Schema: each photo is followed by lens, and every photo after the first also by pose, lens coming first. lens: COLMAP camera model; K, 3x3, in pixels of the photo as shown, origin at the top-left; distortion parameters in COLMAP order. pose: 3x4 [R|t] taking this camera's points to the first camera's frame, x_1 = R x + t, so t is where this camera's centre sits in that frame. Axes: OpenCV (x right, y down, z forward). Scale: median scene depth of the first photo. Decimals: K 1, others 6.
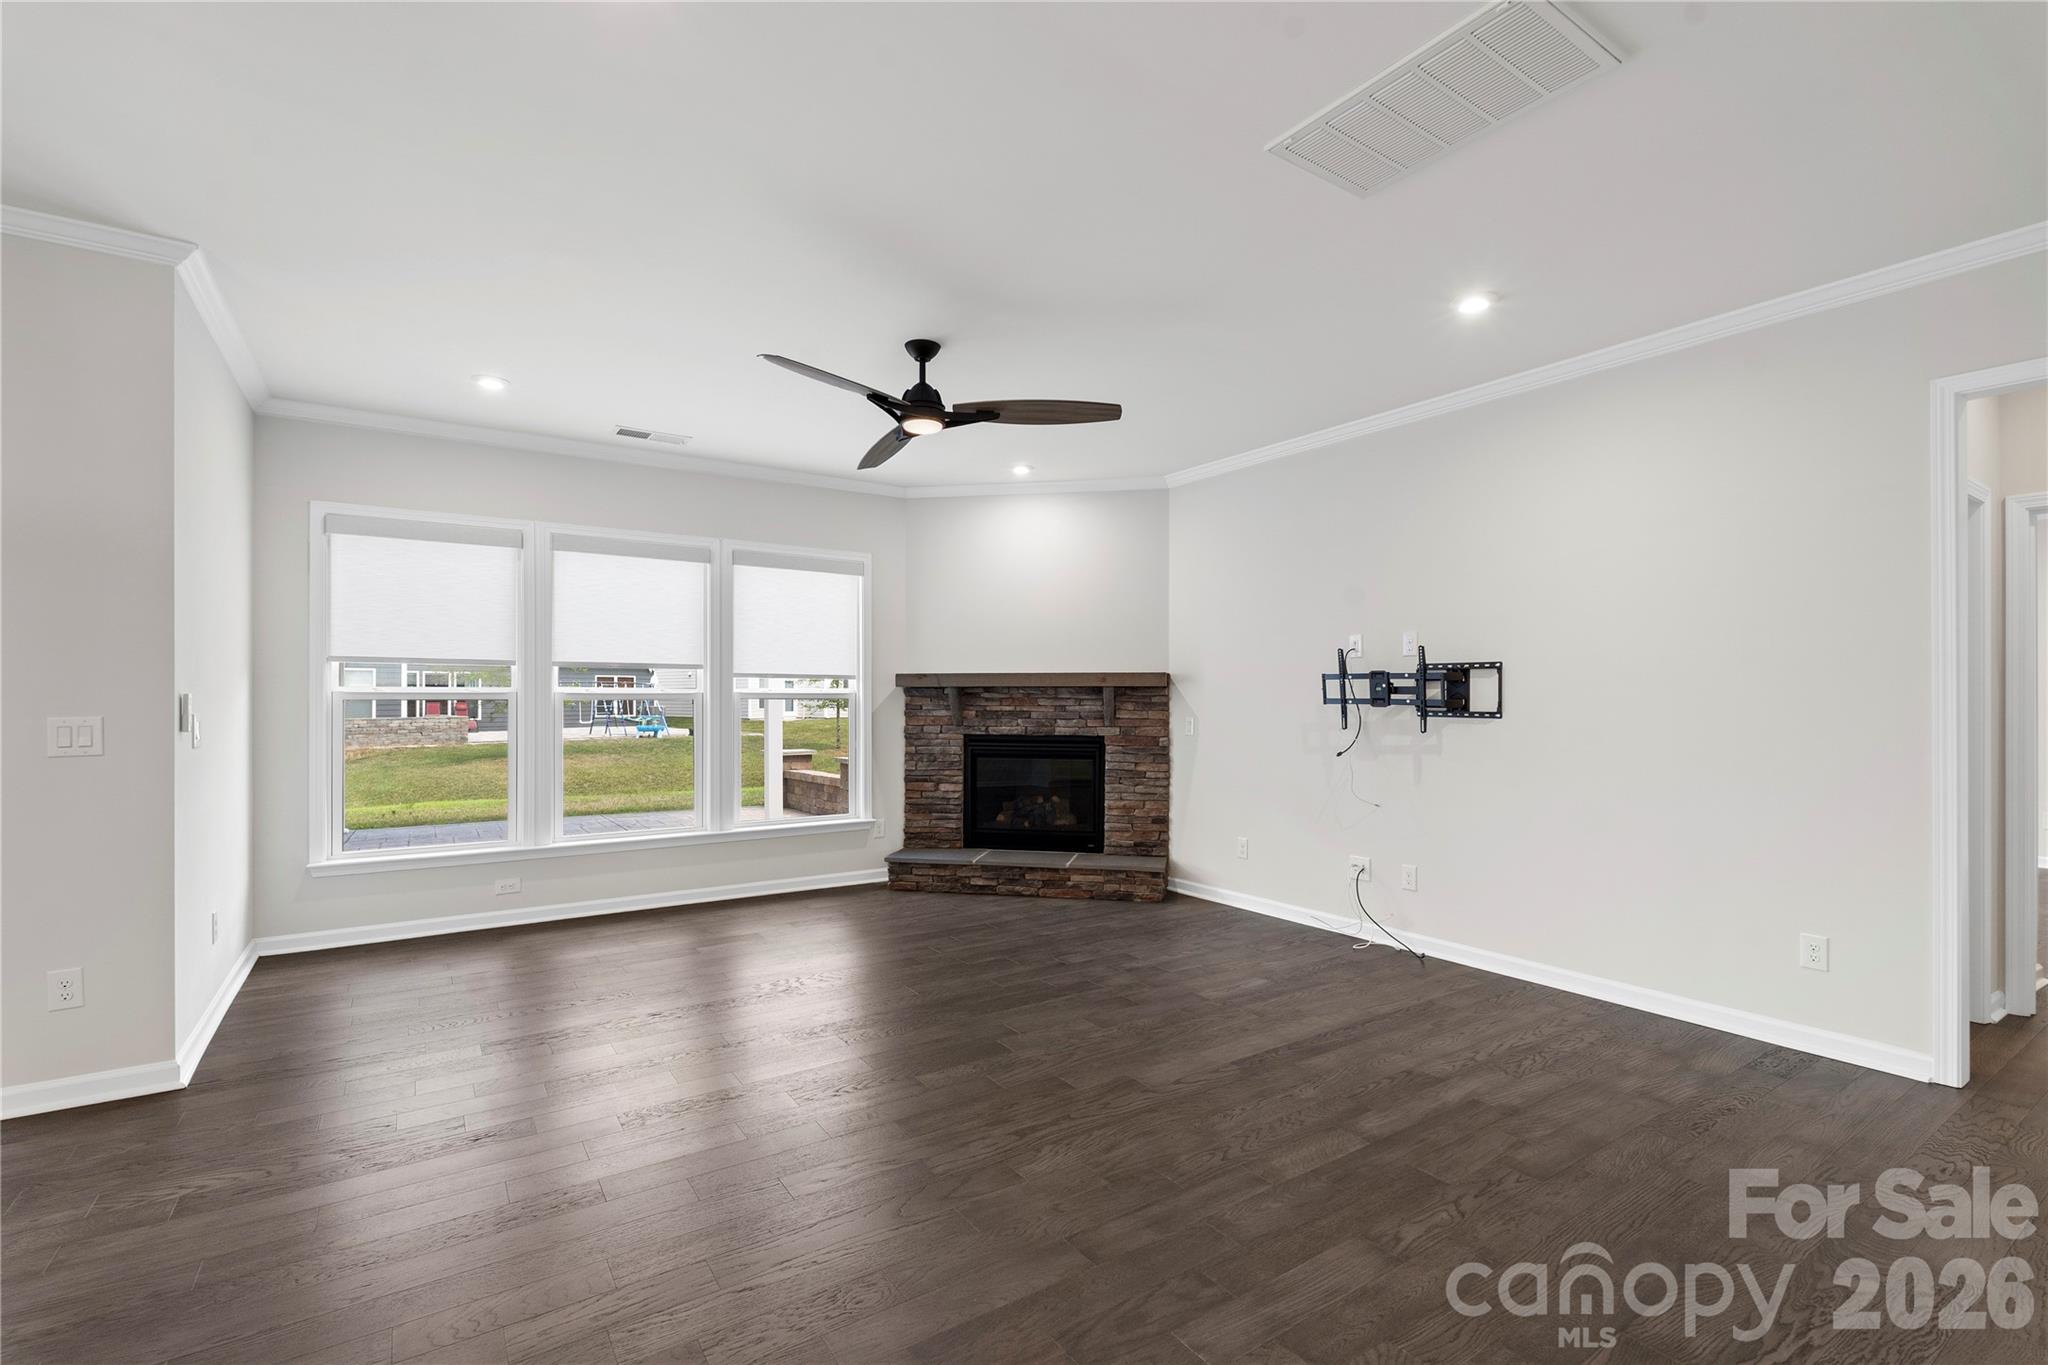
lens RADIAL K [[912.5, 0, 1027.9], [0, 912.5, 689.6], [0, 0, 1]] dist [-0.002283, -0.000804]
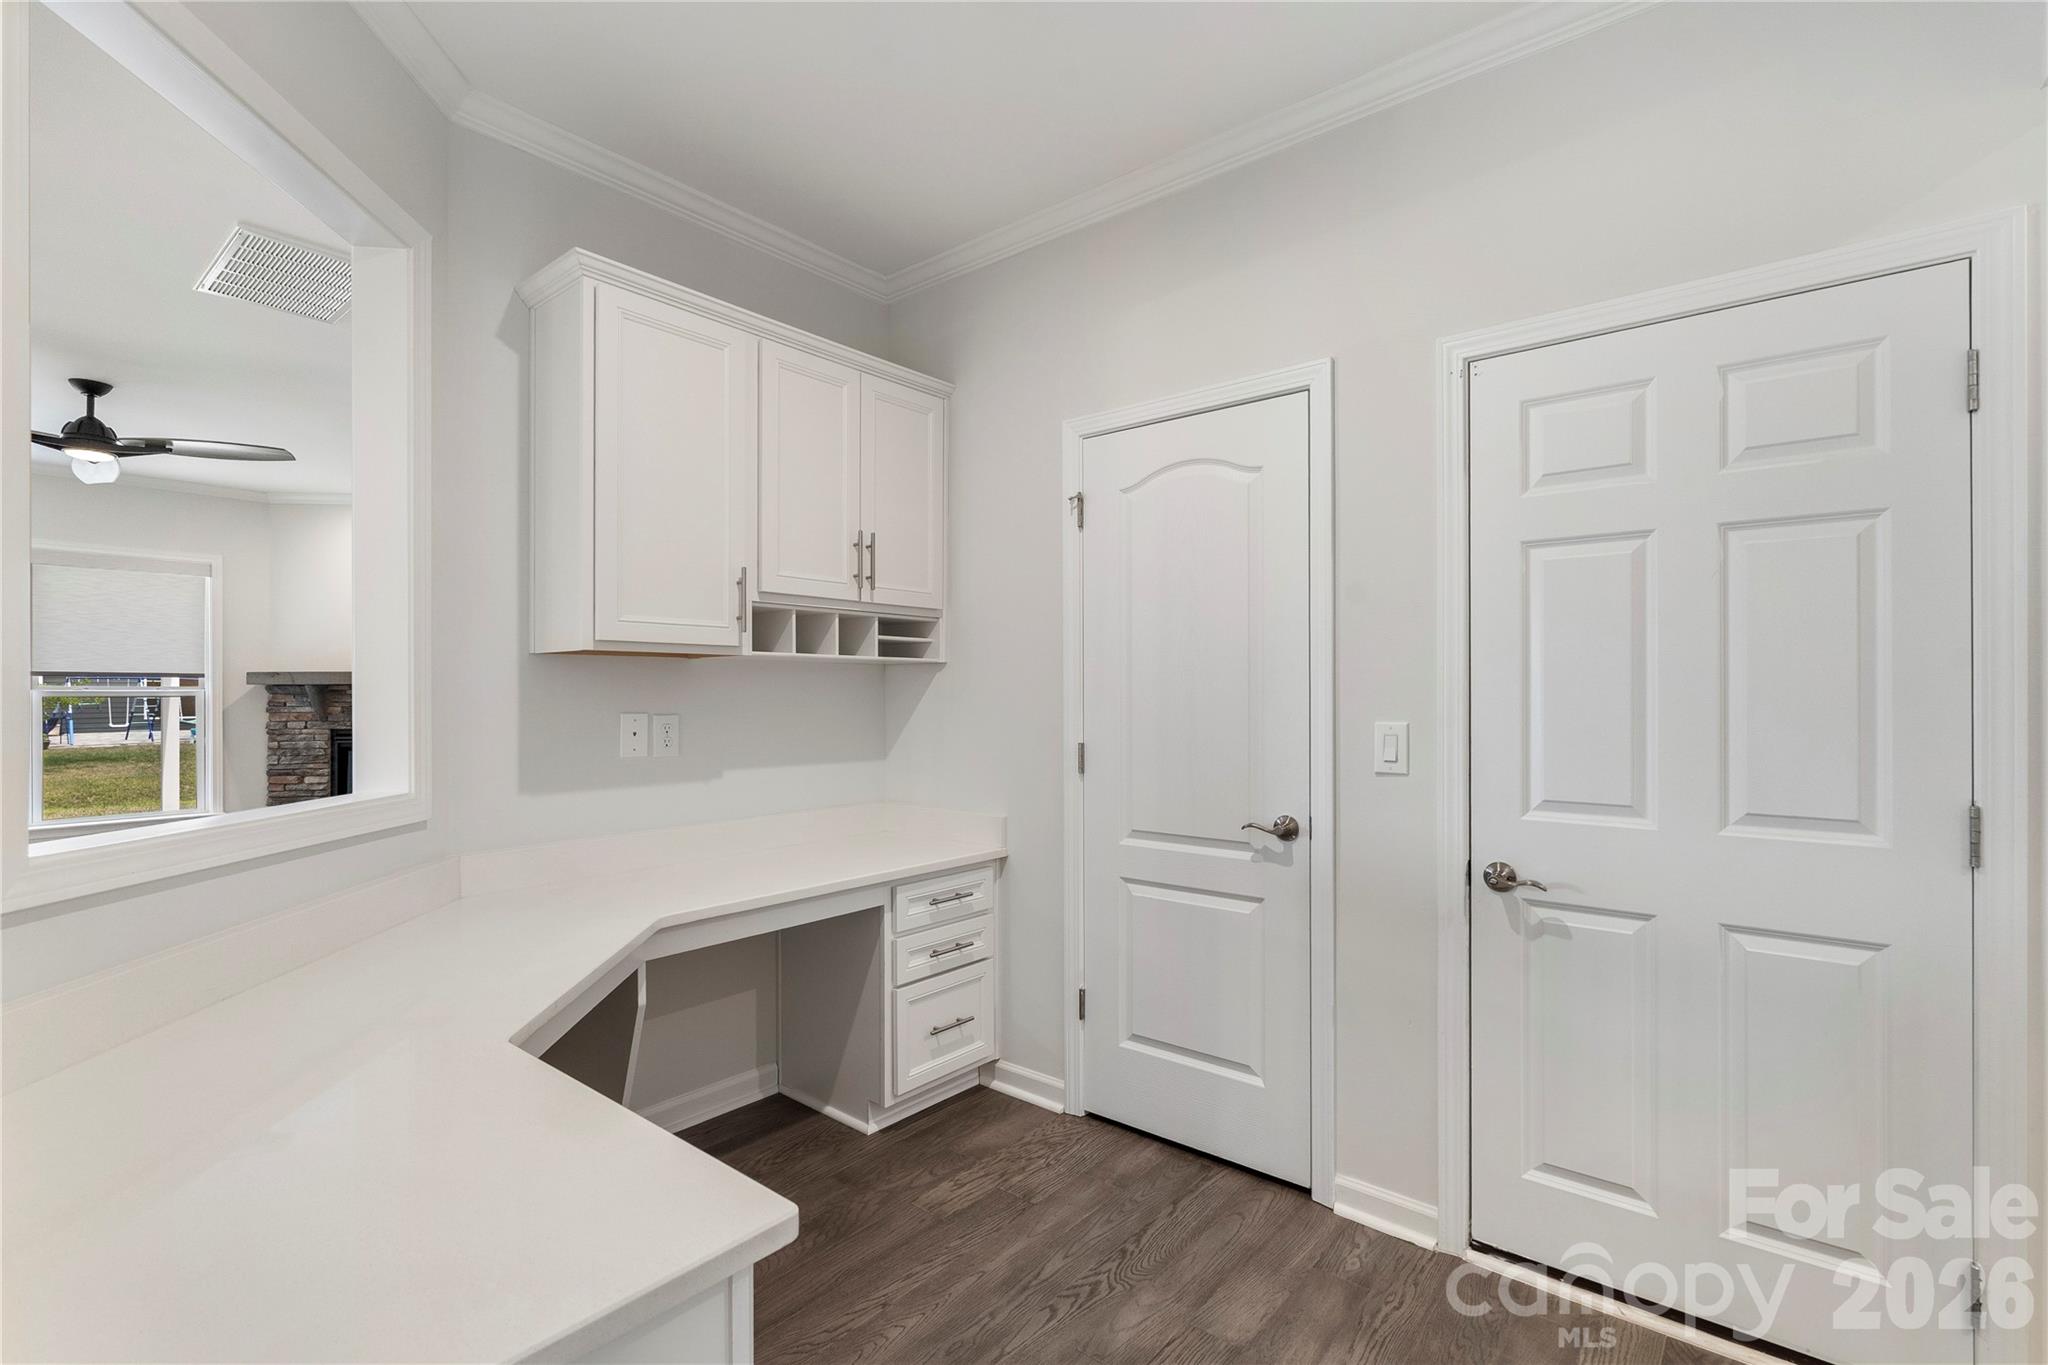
lens RADIAL K [[912.5, 0, 1024.9], [0, 912.5, 685.4], [0, 0, 1]] dist [-0.002283, -0.000804]
pose [[0.957505, -0.003627, 0.288395, 0.413422], [0.003323, 0.999993, 0.001545, -0.000848], [-0.288399, -0.000521, 0.957510, -0.255364]]
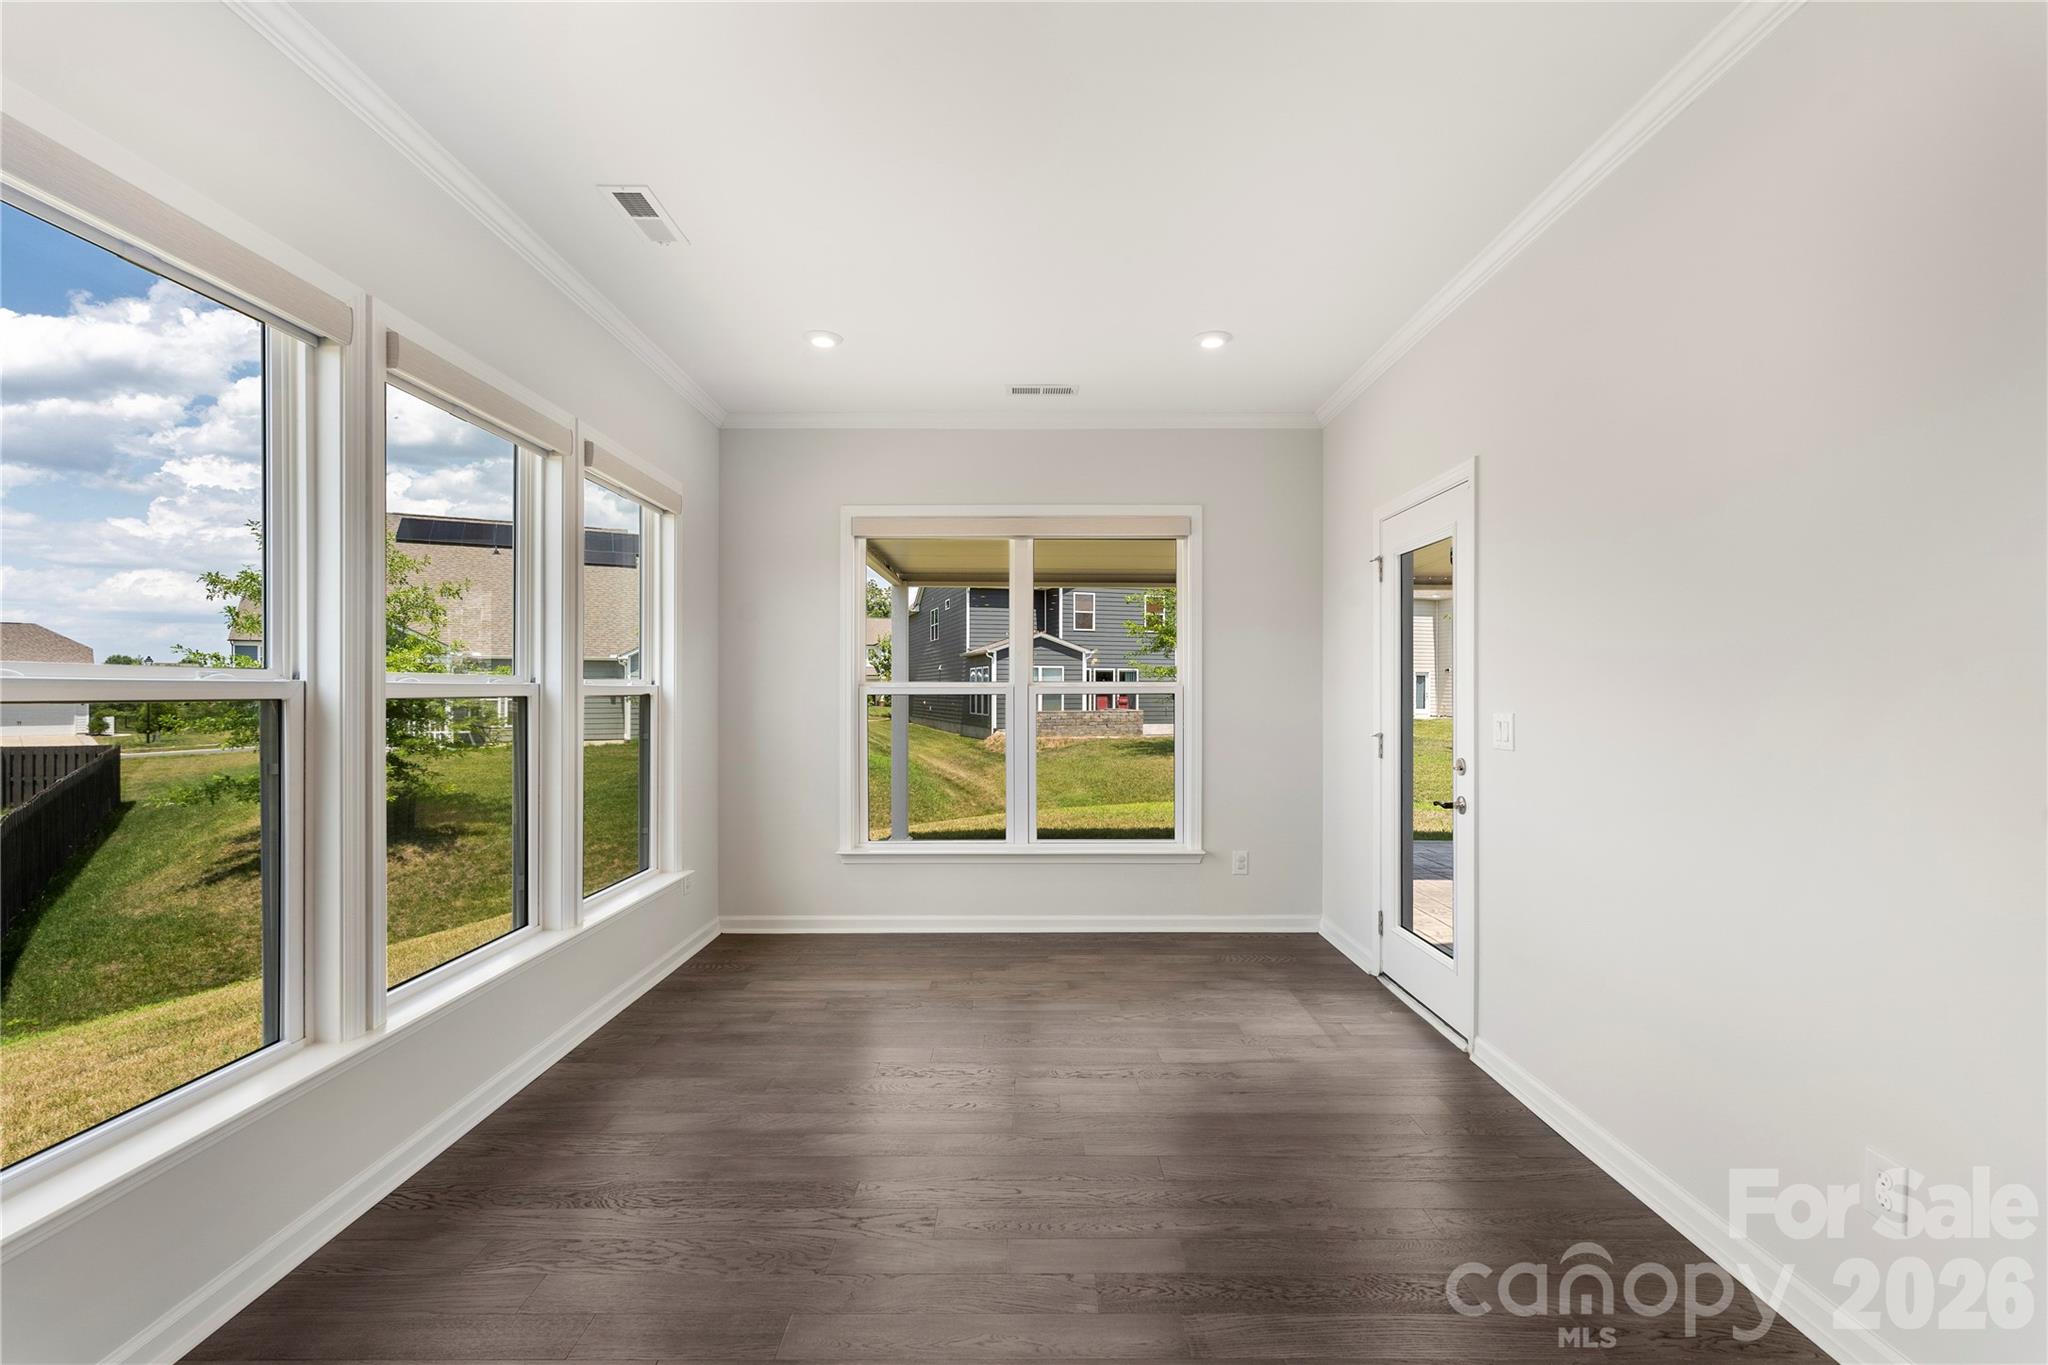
lens RADIAL K [[912.5, 0, 1022.7], [0, 912.5, 681.6], [0, 0, 1]] dist [-0.002283, -0.000804]
pose [[0.824617, -0.007698, -0.565639, -0.636429], [0.006528, 0.999970, -0.004092, -0.000149], [0.565653, -0.000318, 0.824643, 0.251575]]
